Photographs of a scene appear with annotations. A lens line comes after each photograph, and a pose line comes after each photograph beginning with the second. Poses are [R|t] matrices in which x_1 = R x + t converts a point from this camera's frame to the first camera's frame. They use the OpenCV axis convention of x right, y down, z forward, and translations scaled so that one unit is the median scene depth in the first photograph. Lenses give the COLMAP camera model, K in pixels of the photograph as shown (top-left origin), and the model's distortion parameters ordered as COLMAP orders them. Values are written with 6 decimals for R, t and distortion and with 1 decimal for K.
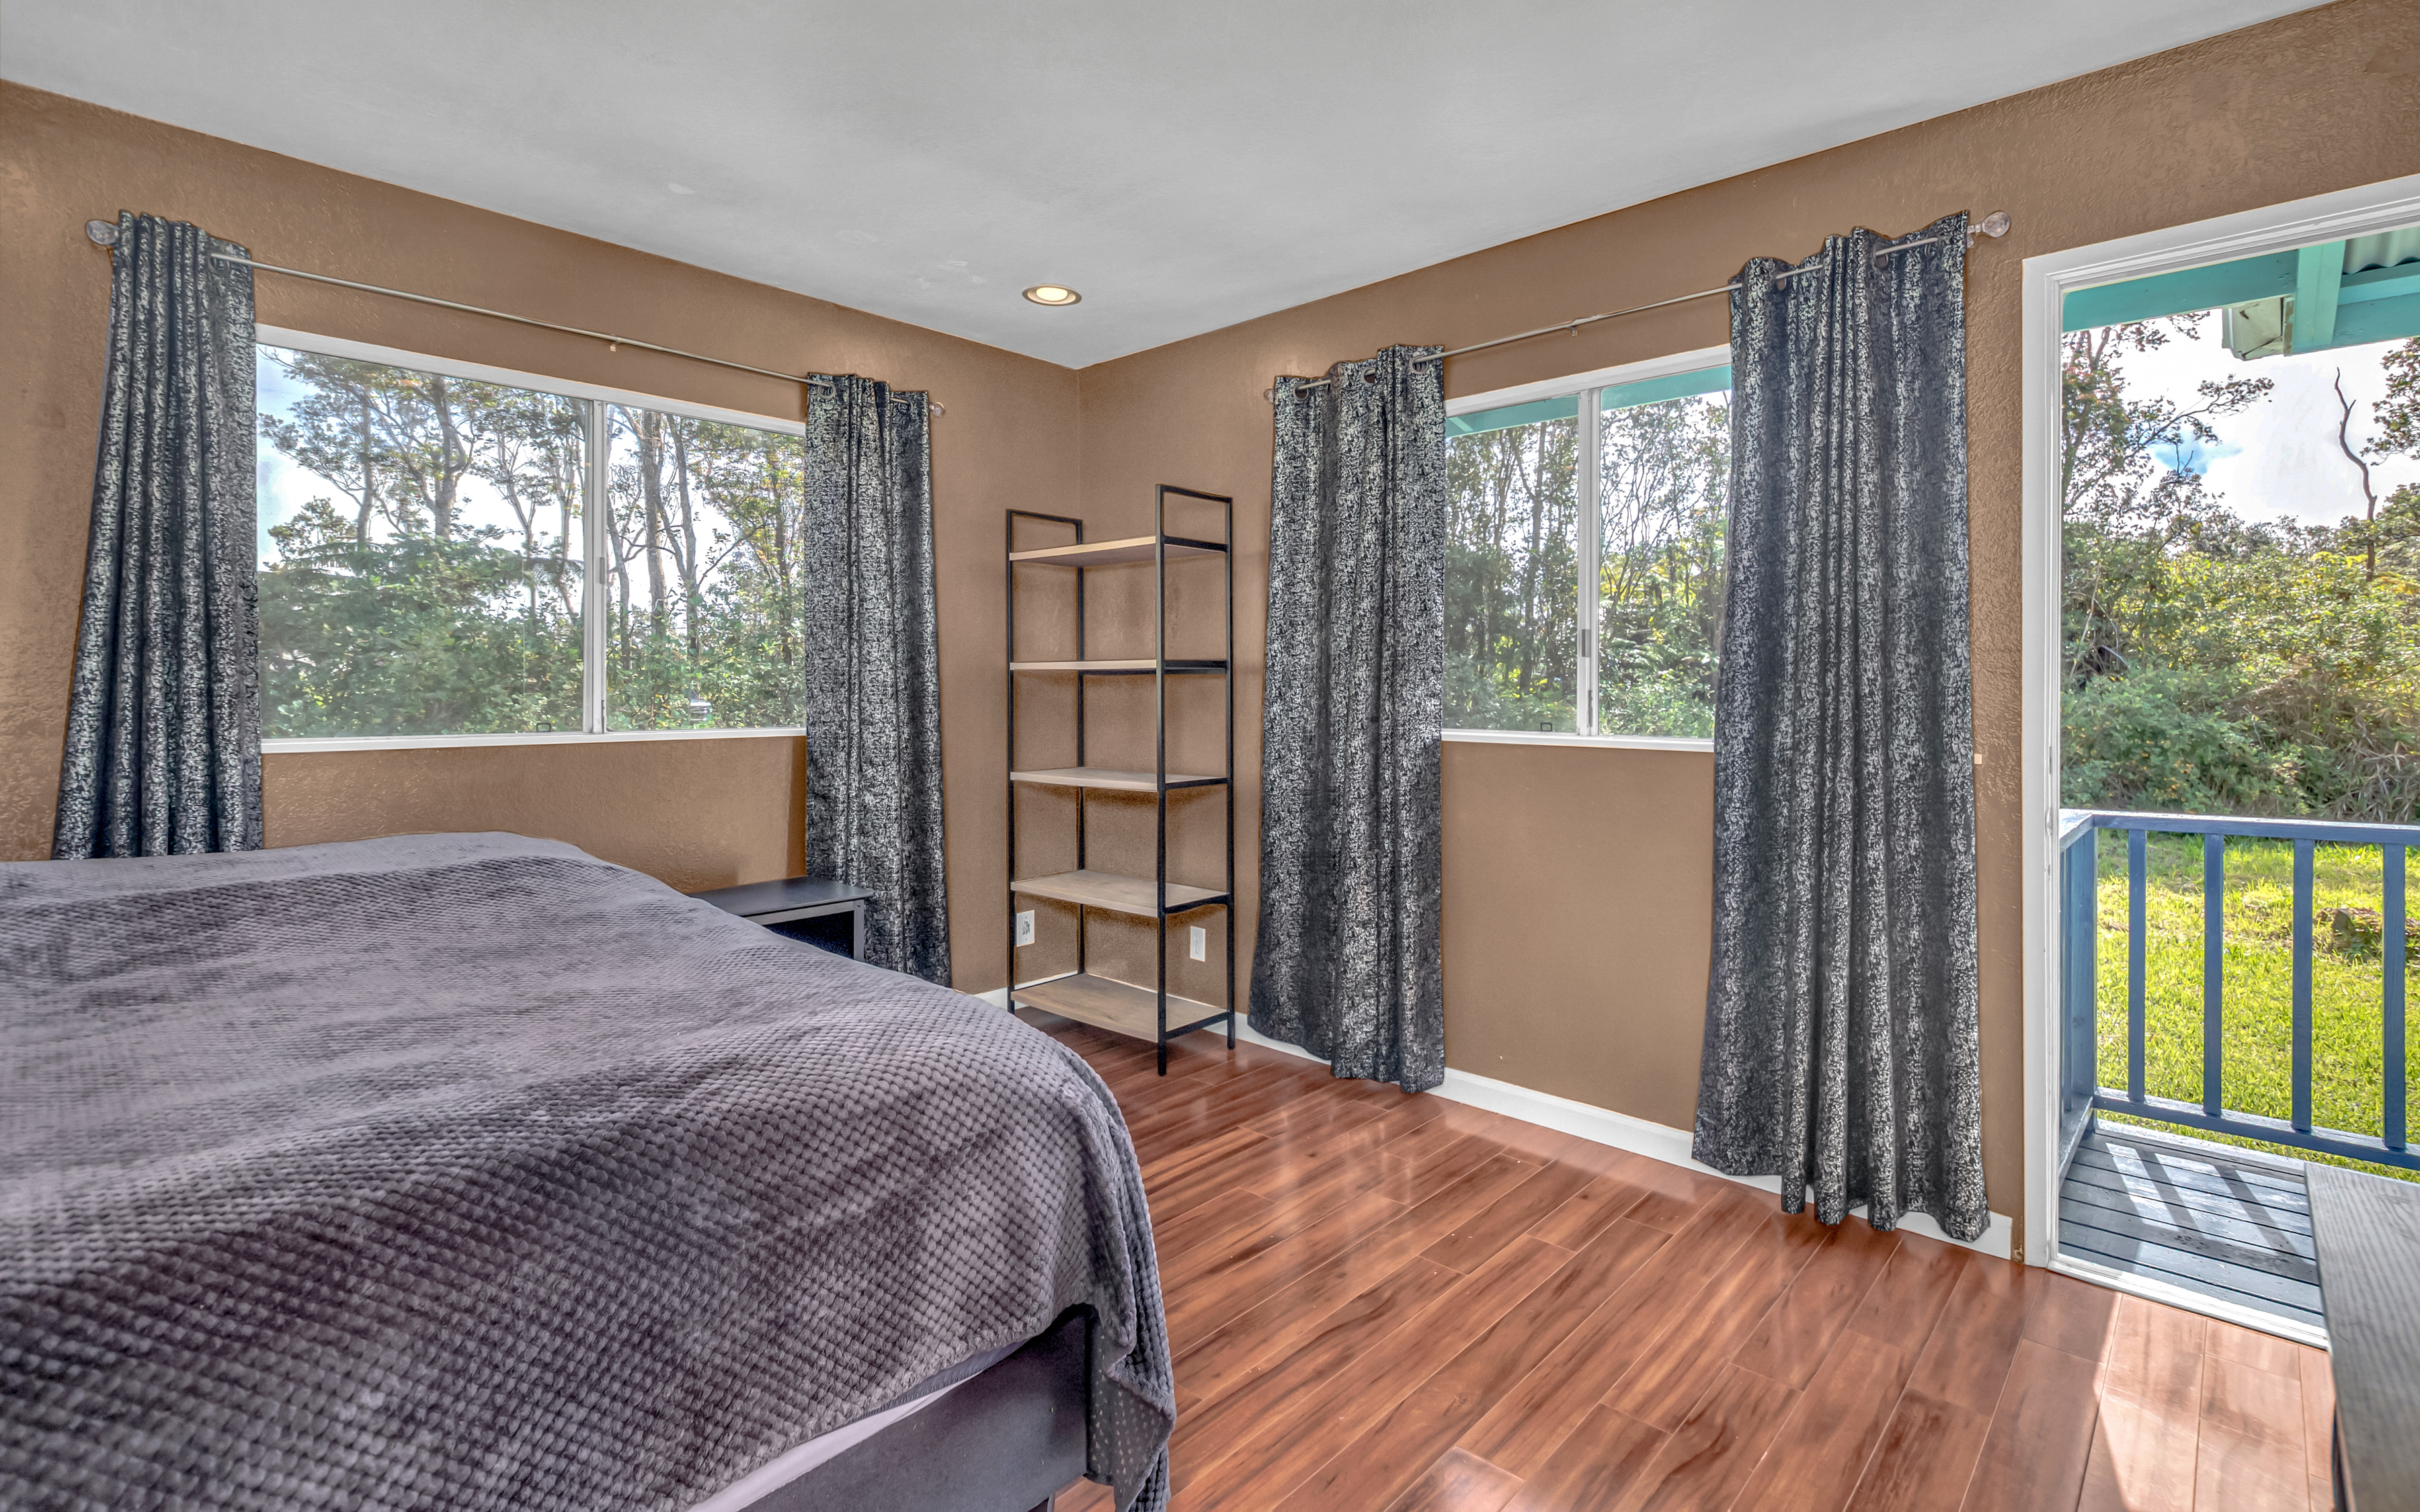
lens RADIAL K [[1092.0, 0, 1175.1], [0, 1092.0, 688.1], [0, 0, 1]] dist [-0.013950, 0.001217]
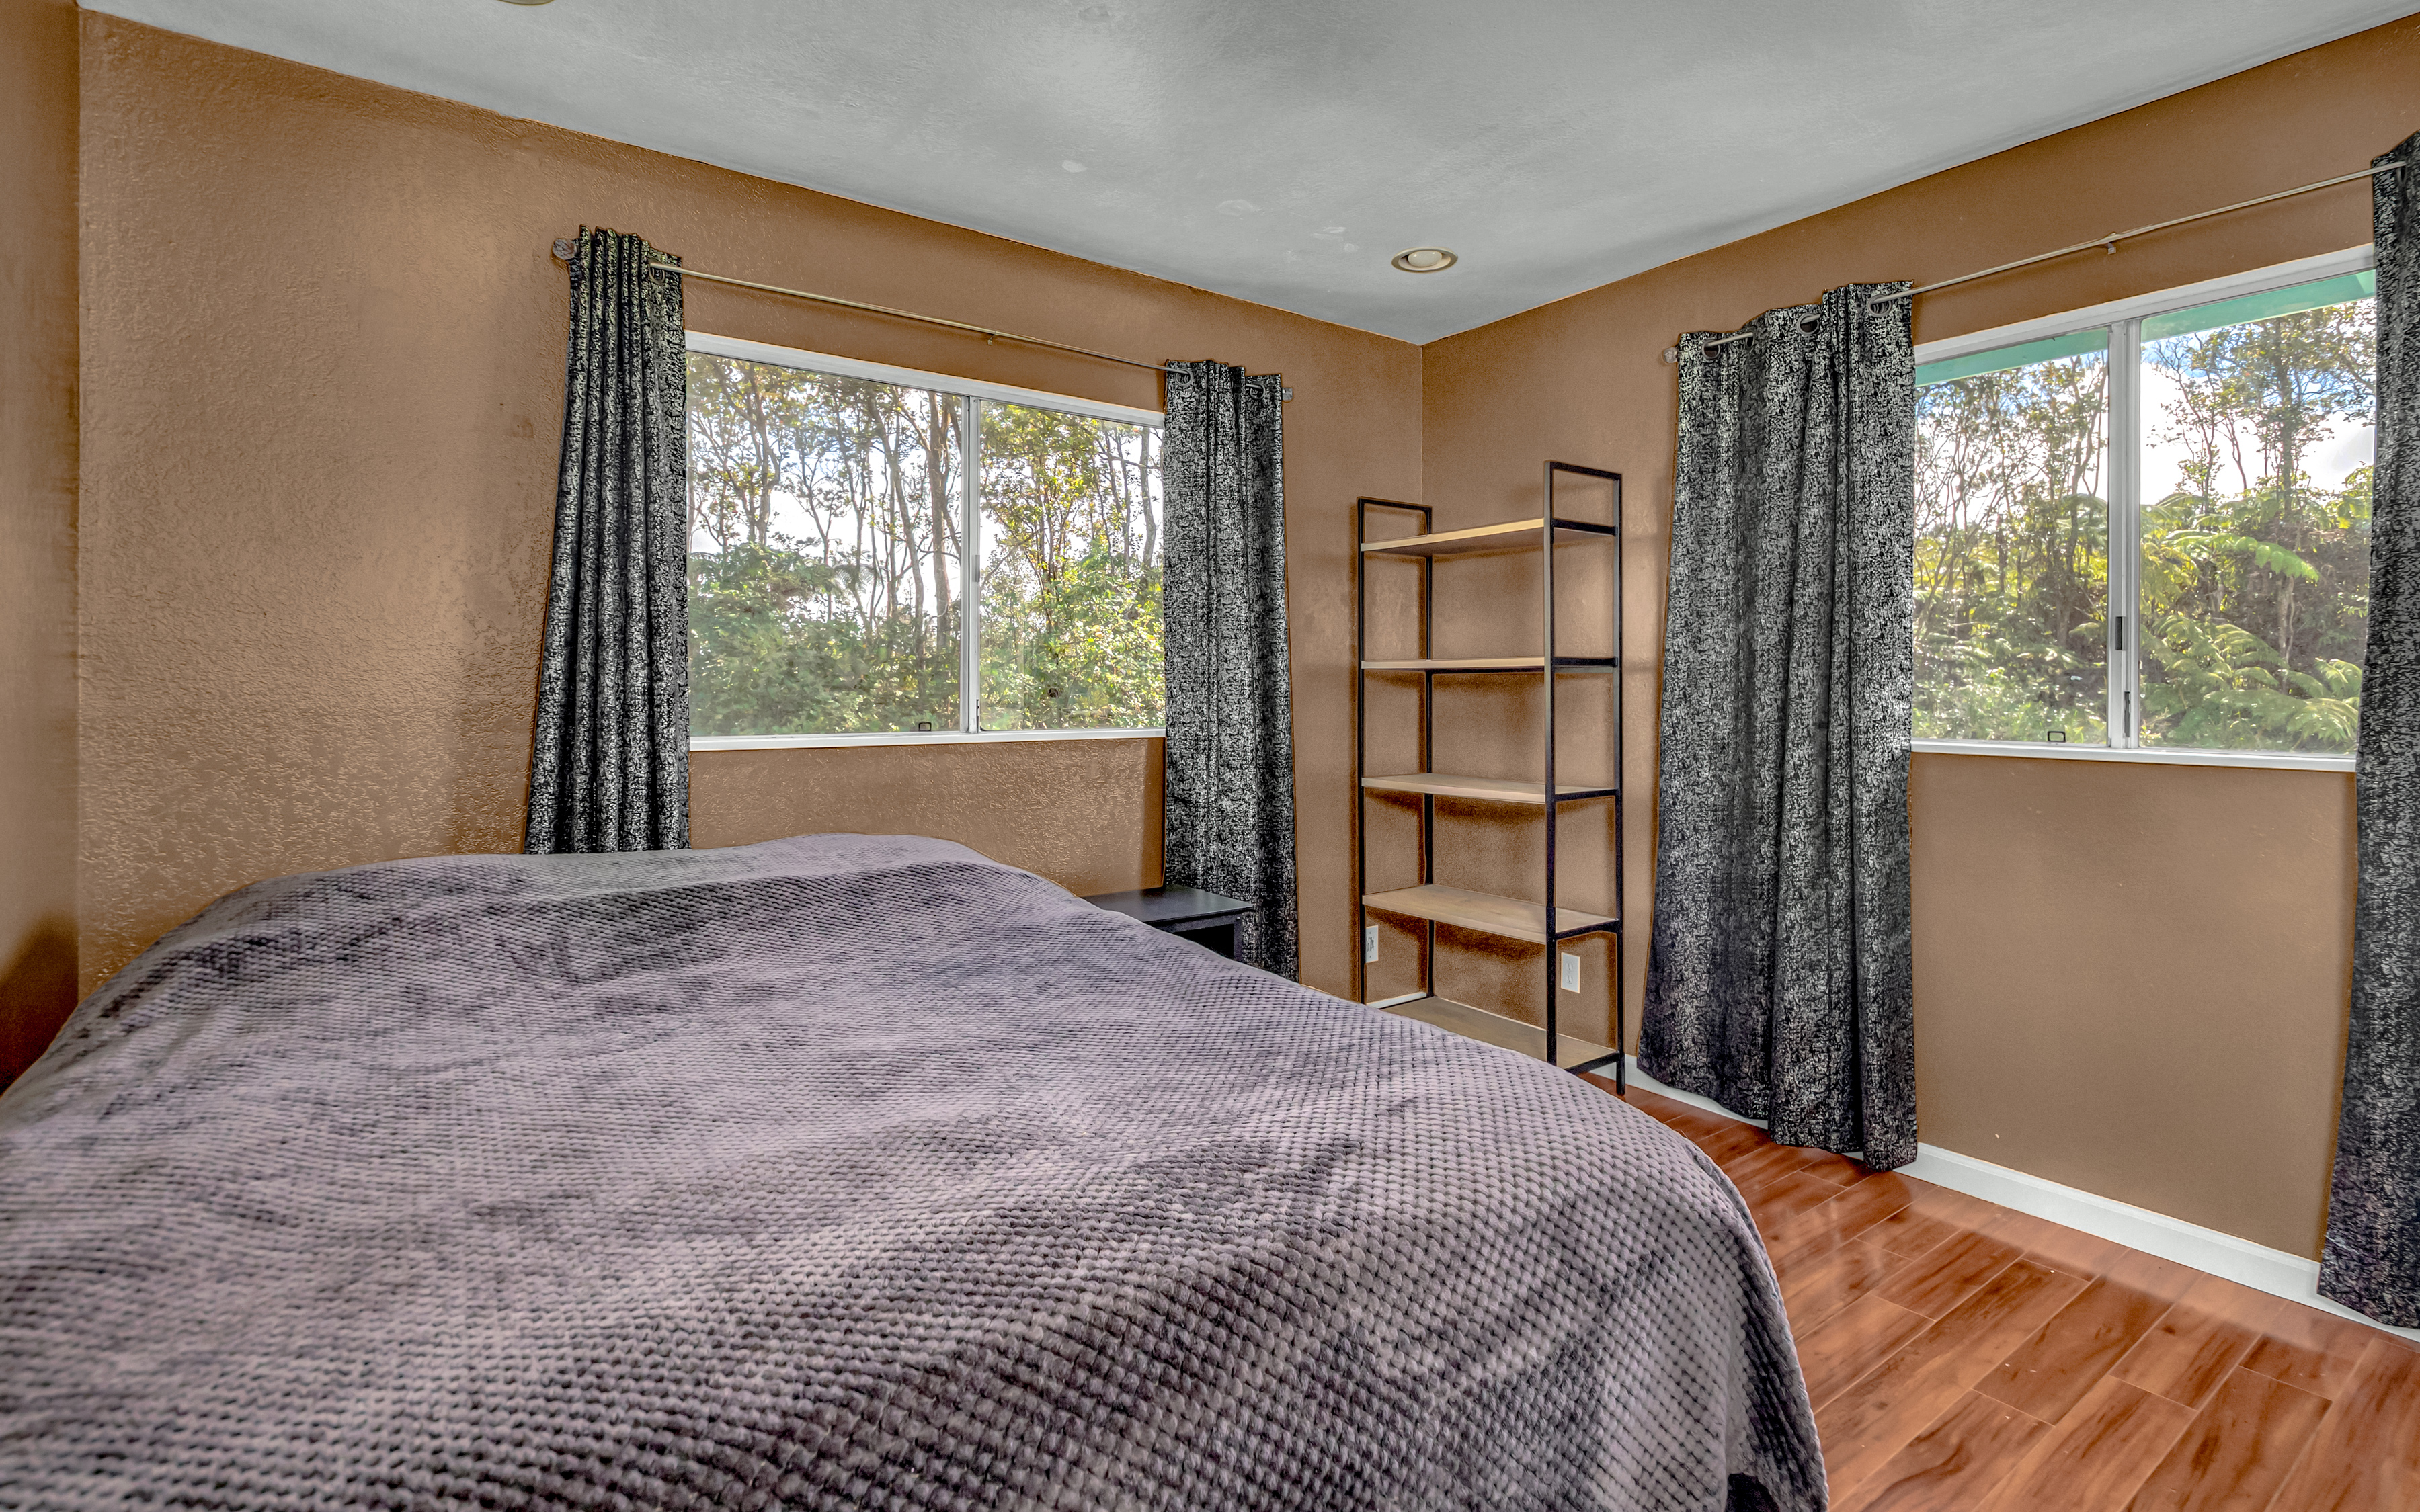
lens RADIAL K [[1092.0, 0, 1174.3], [0, 1092.0, 685.0], [0, 0, 1]] dist [-0.013950, 0.001217]
pose [[0.978700, 0.001002, -0.205294, -0.162634], [-0.001582, 0.999995, -0.002664, 0.000257], [0.205291, 0.002932, 0.978697, 0.076577]]
